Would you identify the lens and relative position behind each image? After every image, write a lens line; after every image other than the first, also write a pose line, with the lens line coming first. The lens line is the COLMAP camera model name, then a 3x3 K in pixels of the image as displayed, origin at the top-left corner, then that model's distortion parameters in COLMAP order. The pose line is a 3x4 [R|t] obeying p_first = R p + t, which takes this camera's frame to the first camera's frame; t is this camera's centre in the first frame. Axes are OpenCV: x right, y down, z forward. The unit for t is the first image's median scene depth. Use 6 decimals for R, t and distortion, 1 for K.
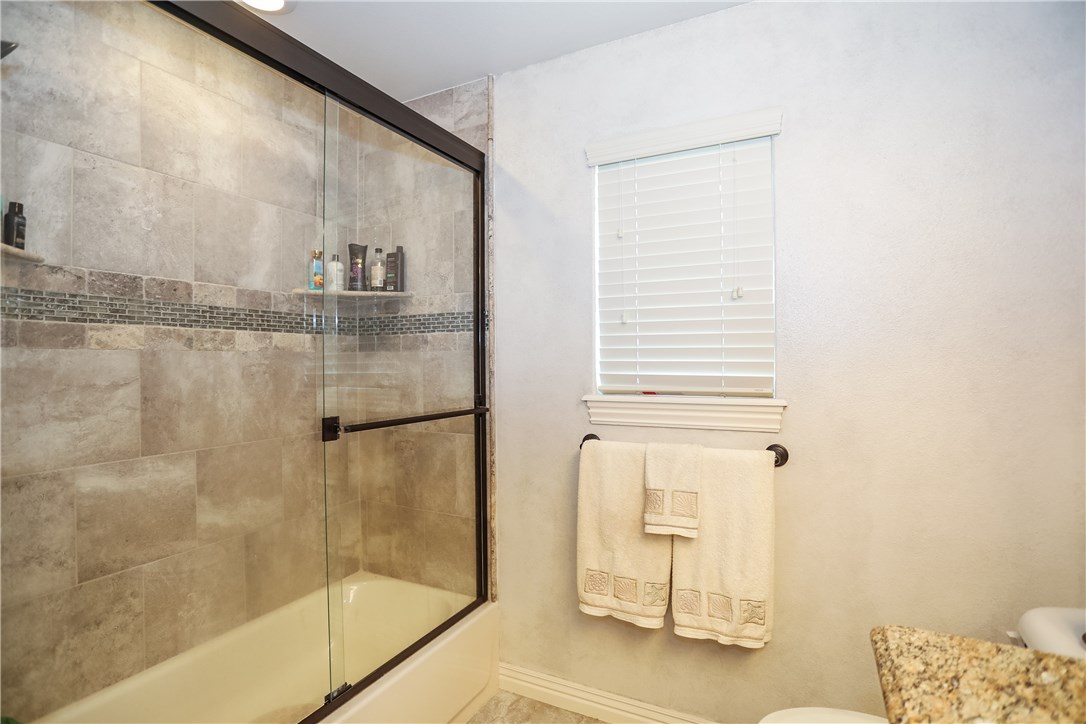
lens RADIAL K [[528.3, 0, 542.5], [0, 528.3, 361.1], [0, 0, 1]] dist [-0.059718, 0.019864]
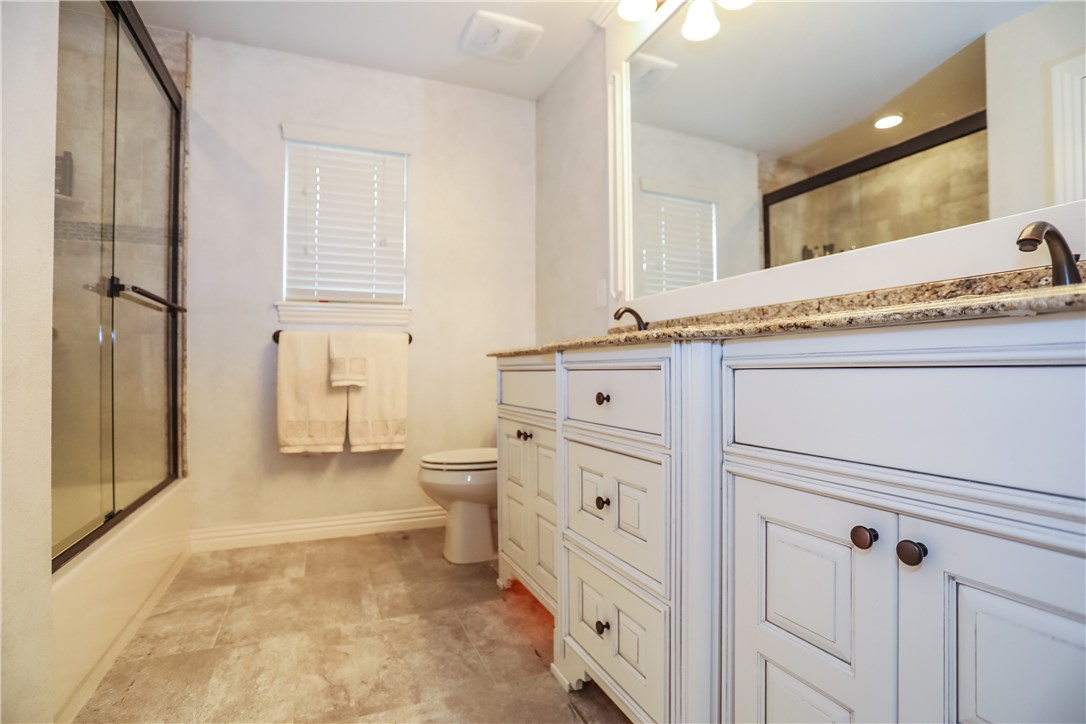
lens RADIAL K [[528.3, 0, 545.6], [0, 528.3, 364.5], [0, 0, 1]] dist [-0.059718, 0.019864]
pose [[0.641070, 0.004037, 0.767472, -0.508589], [0.005288, 0.999939, -0.009677, 0.246080], [-0.767464, 0.010262, 0.641010, -0.403336]]
